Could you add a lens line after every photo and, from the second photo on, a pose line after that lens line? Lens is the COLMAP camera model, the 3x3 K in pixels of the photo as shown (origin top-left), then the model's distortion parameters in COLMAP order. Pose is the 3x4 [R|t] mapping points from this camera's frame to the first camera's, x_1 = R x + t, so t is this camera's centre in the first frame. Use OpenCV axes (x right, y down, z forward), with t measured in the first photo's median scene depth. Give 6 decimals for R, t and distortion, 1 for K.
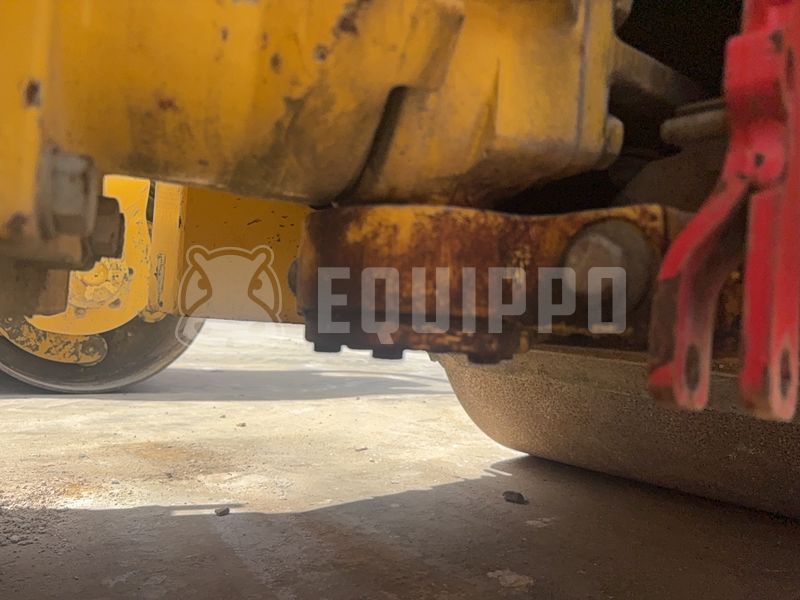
lens RADIAL K [[595.1, 0, 400.0], [0, 595.1, 300.0], [0, 0, 1]] dist [0.005792, -0.003936]
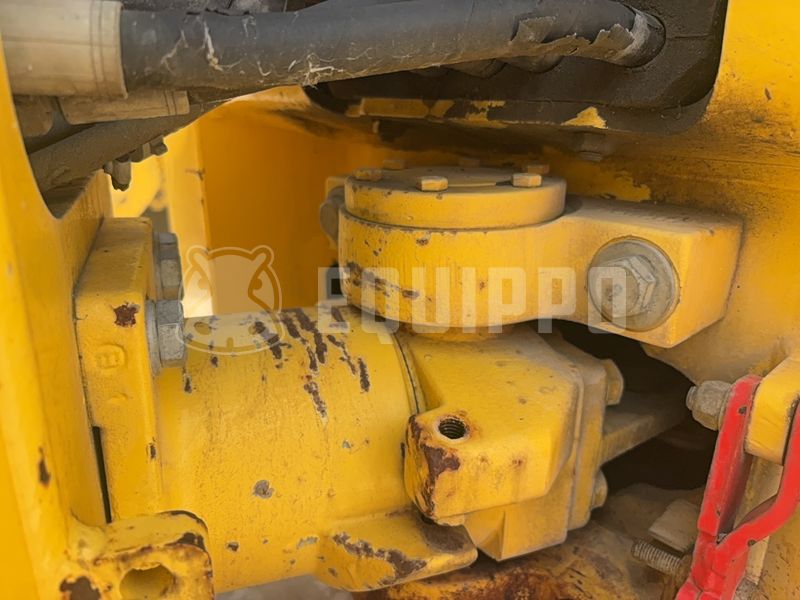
lens RADIAL K [[615.0, 0, 409.3], [0, 615.0, 301.8], [0, 0, 1]] dist [-0.002638, -0.003224]
pose [[0.998250, -0.059111, -0.001778, -0.003057], [0.055906, 0.933483, 0.354238, -1.199863], [-0.019280, -0.353718, 0.935154, -0.031881]]
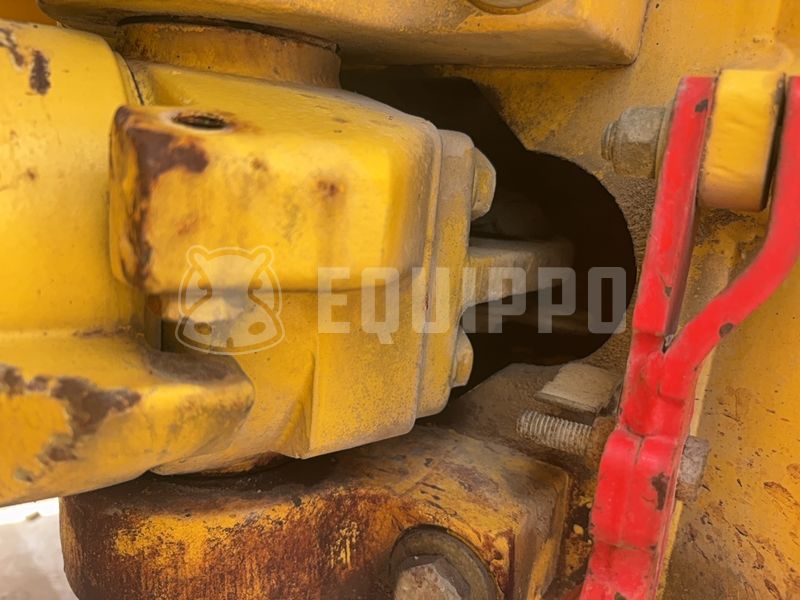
lens RADIAL K [[613.2, 0, 396.4], [0, 613.2, 304.4], [0, 0, 1]] dist [0.021847, -0.029847]
pose [[0.970166, -0.046421, 0.237958, 0.084658], [-0.021429, 0.961237, 0.274888, -0.630808], [-0.241494, -0.271787, 0.931565, 0.286248]]
